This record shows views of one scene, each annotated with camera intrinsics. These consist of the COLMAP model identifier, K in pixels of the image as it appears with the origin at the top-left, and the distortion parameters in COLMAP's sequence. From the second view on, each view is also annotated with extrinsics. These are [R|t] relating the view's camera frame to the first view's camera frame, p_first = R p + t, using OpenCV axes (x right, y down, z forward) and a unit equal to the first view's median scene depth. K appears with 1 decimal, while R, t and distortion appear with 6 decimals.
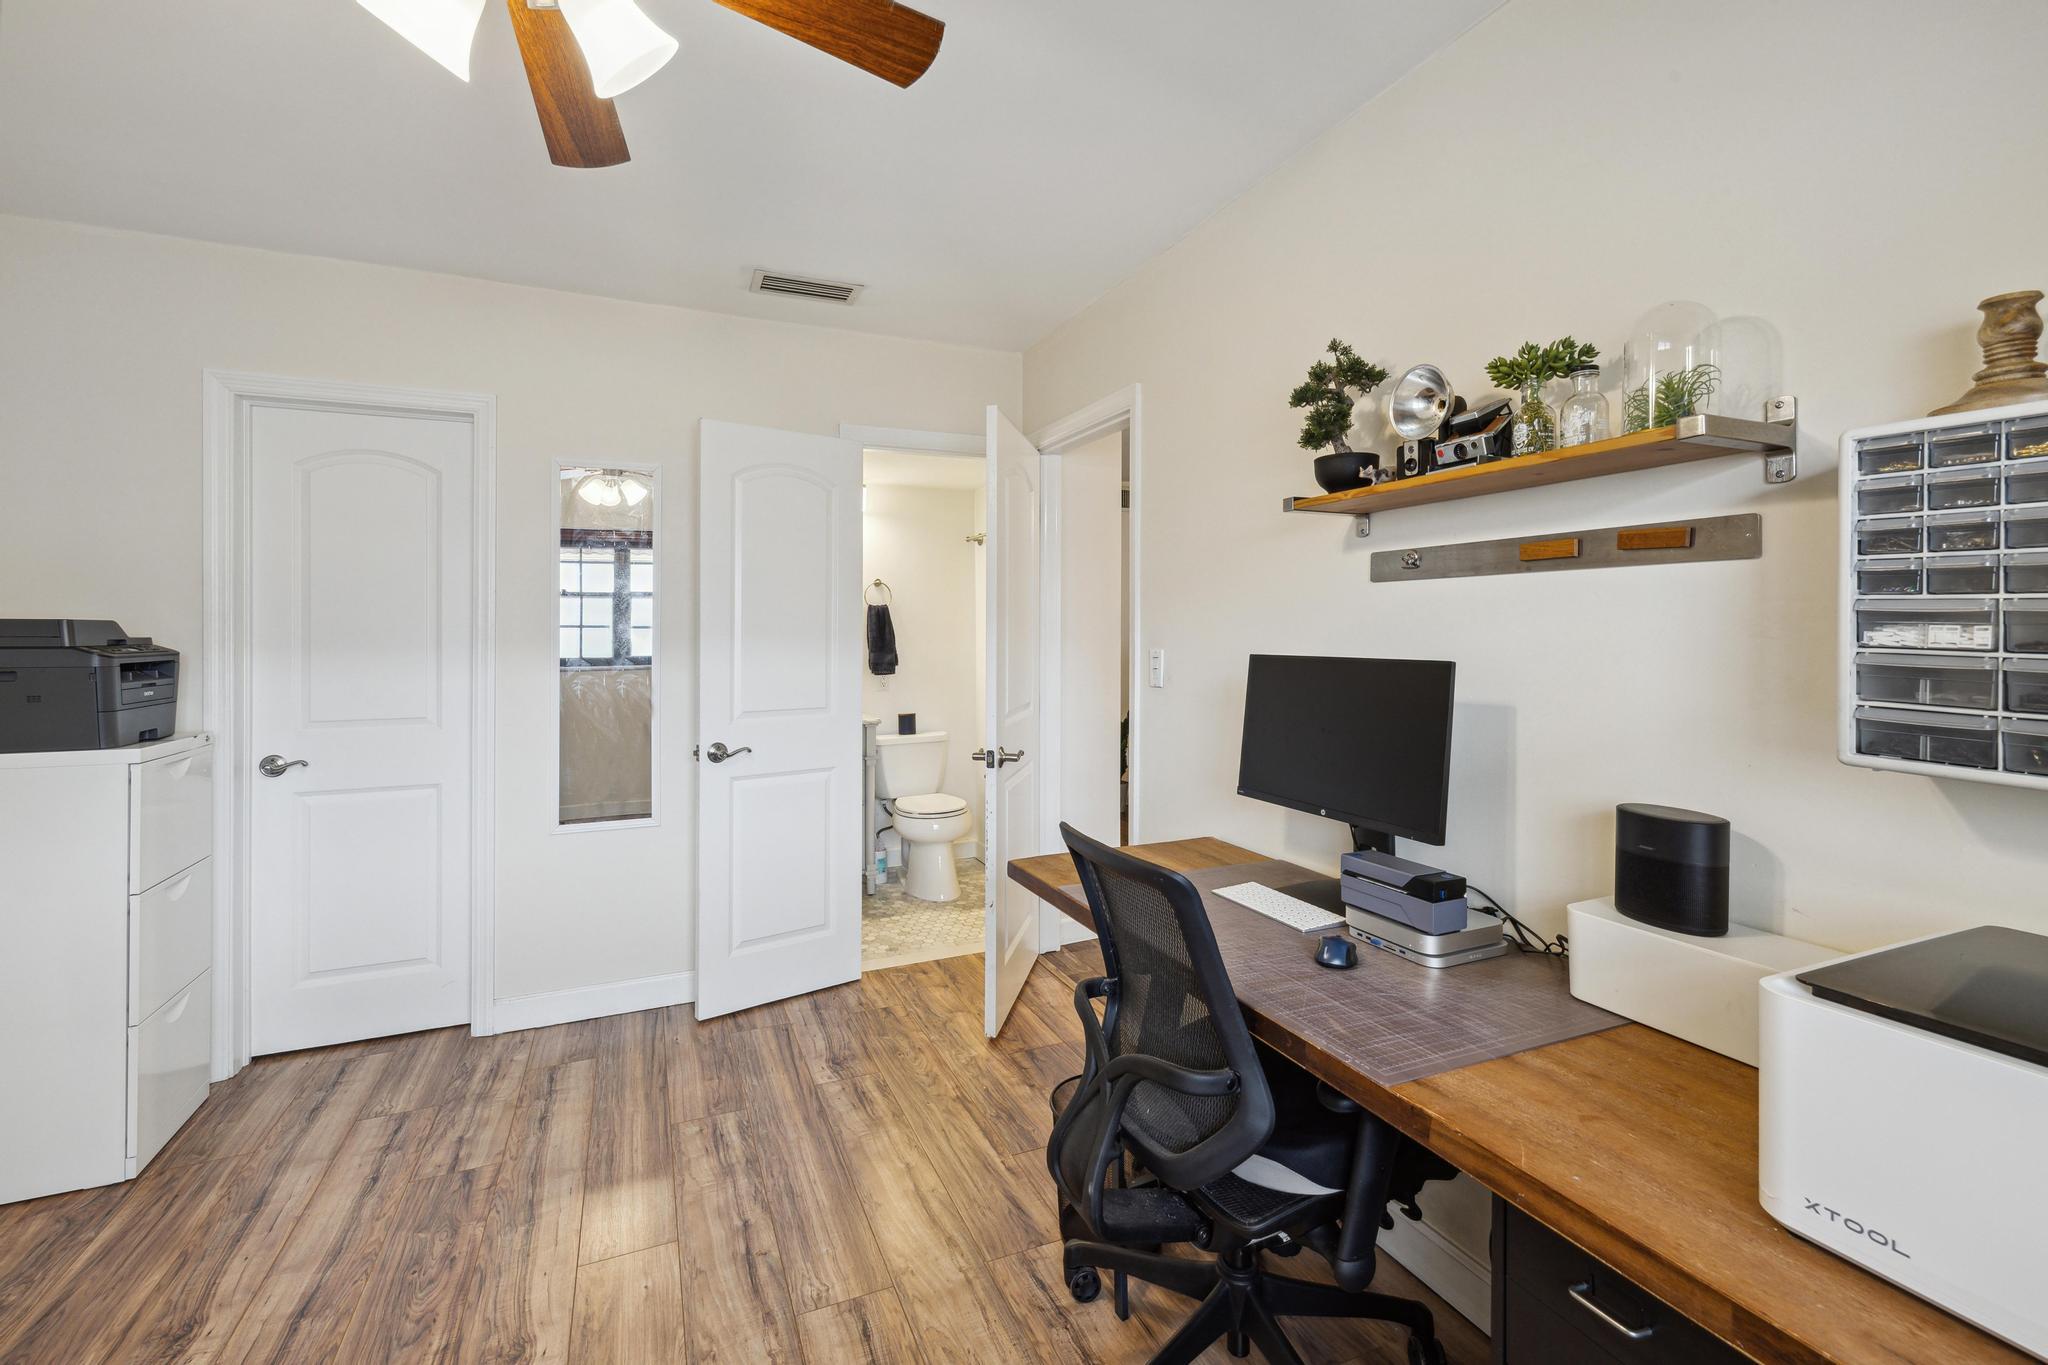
lens RADIAL K [[895.2, 0, 1014.6], [0, 895.2, 668.2], [0, 0, 1]] dist [-0.000107, -0.000136]
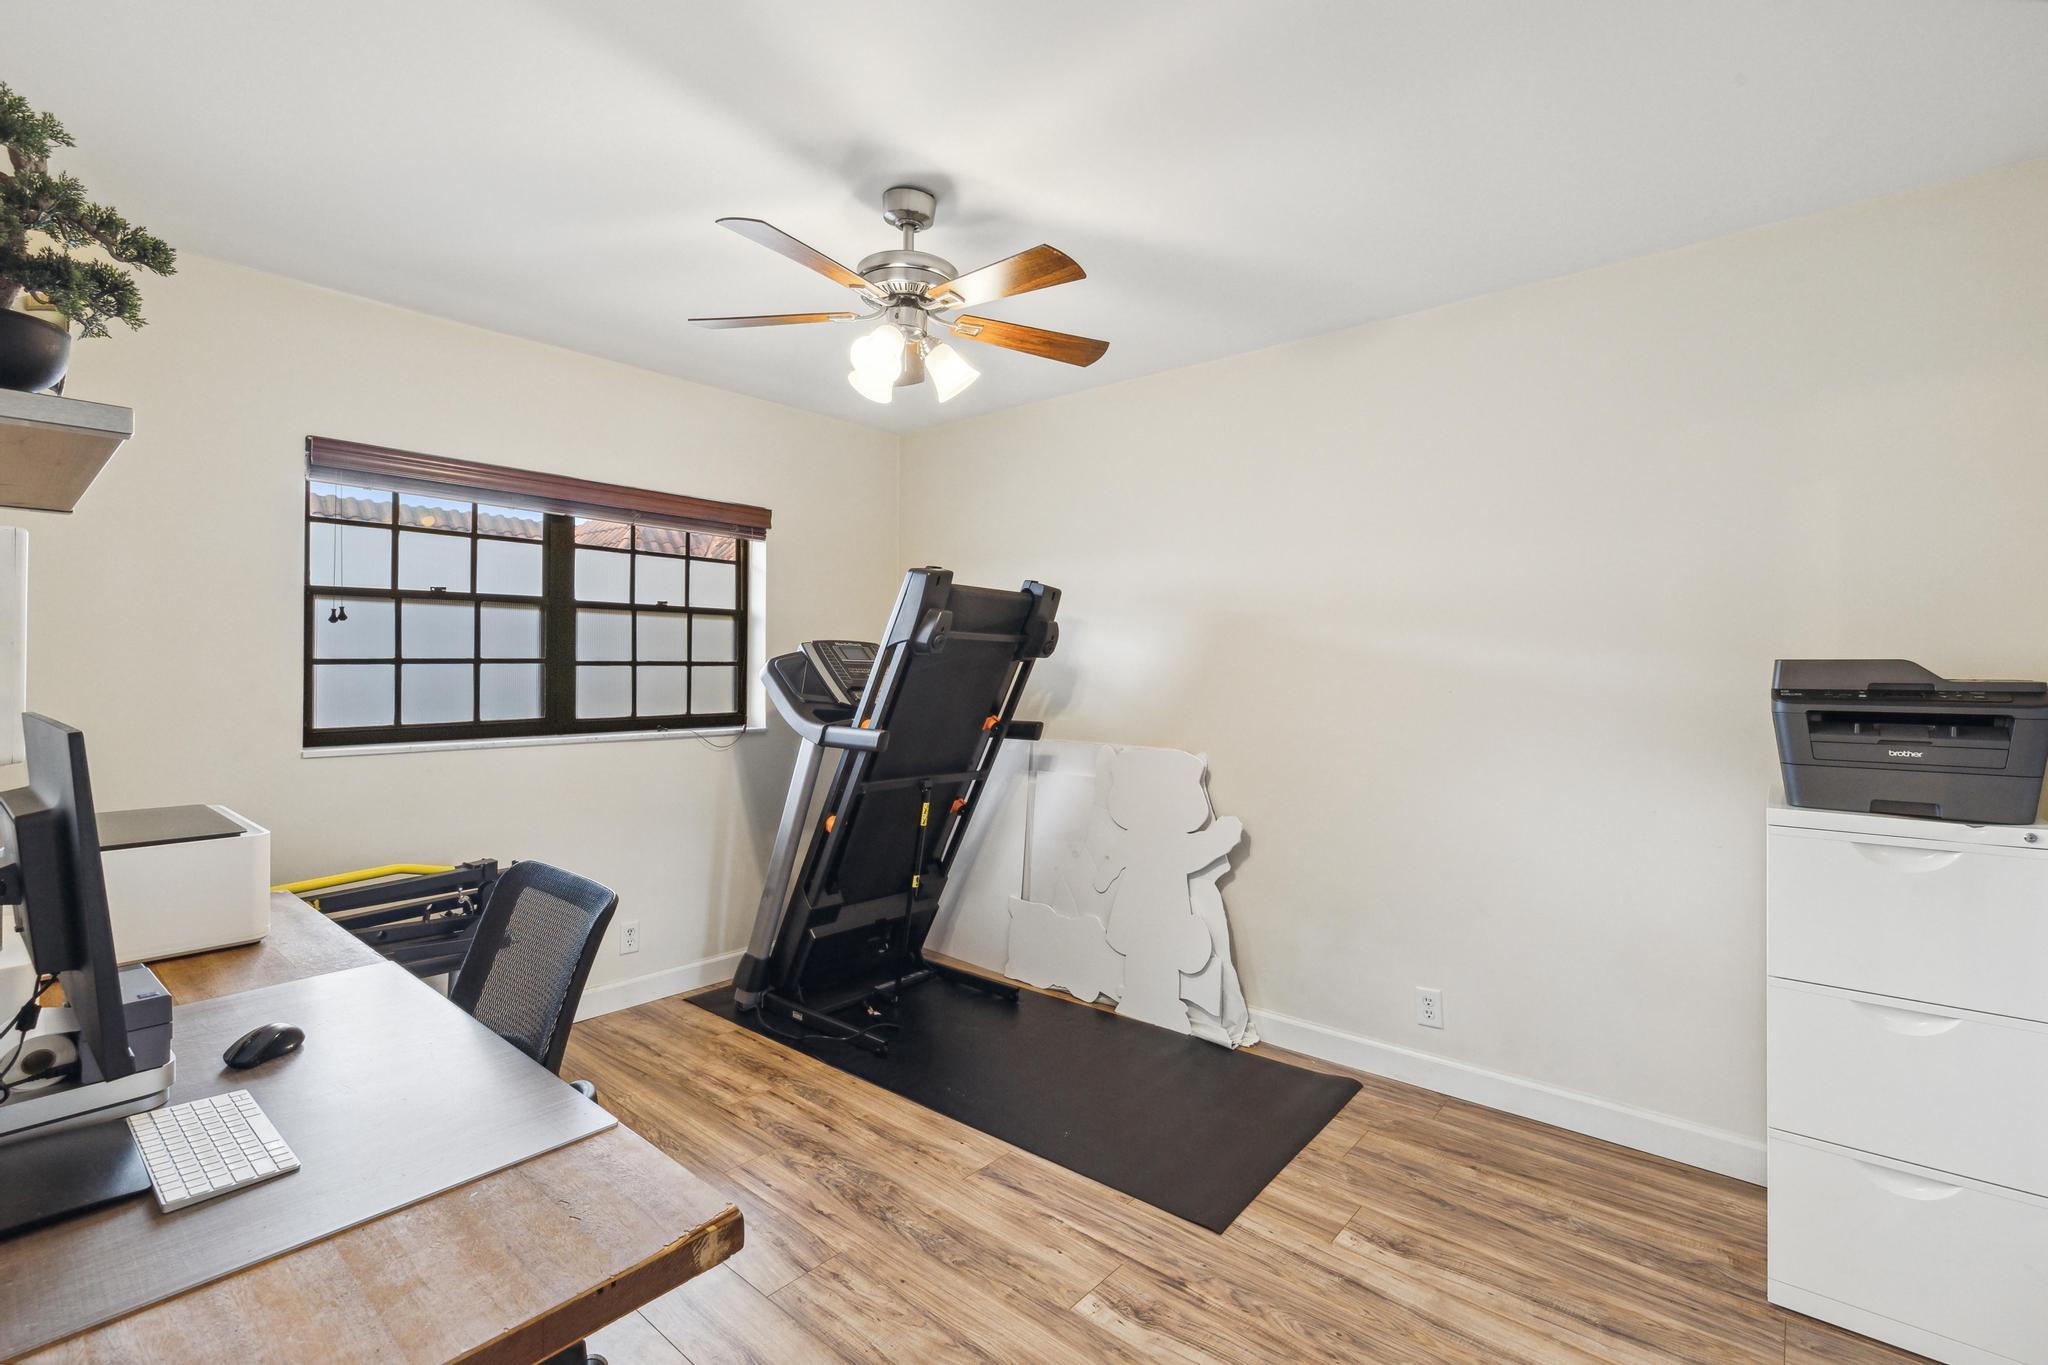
lens RADIAL K [[895.2, 0, 1014.6], [0, 895.2, 668.2], [0, 0, 1]] dist [-0.000107, -0.000136]
pose [[-0.898731, -0.004264, -0.438480, 0.072931], [-0.021452, 0.999183, 0.034253, -0.071446], [0.437976, 0.040190, -0.898088, 1.715423]]
